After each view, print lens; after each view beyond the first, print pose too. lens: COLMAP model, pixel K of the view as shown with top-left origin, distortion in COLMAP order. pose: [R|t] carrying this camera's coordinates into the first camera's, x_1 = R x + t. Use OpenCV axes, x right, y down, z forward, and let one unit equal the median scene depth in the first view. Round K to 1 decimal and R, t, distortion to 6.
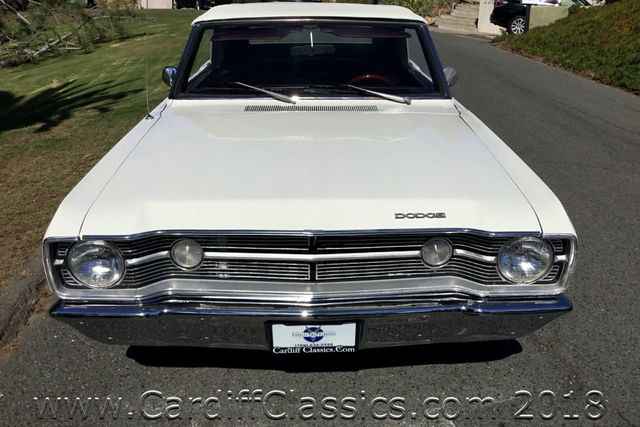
lens RADIAL K [[584.6, 0, 323.3], [0, 584.6, 235.0], [0, 0, 1]] dist [-0.013436, -0.044300]
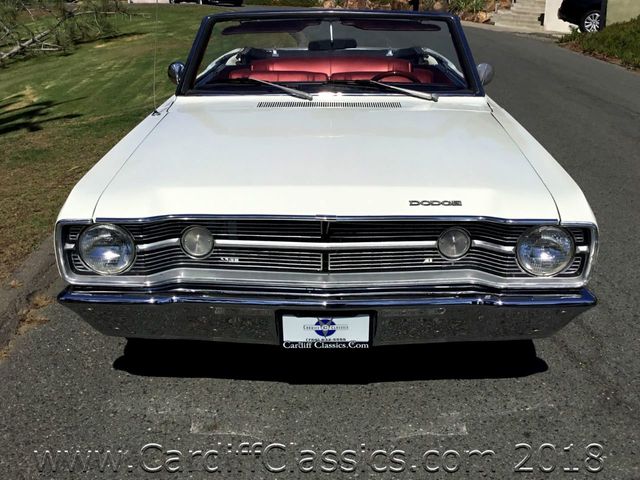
lens RADIAL K [[747.2, 0, 320.6], [0, 747.2, 243.1], [0, 0, 1]] dist [-0.017157, 0.000000]
pose [[0.999058, 0.010777, -0.042037, 0.021373], [-0.013267, 0.998145, -0.059414, 0.086626], [0.041318, 0.059916, 0.997348, -0.198294]]
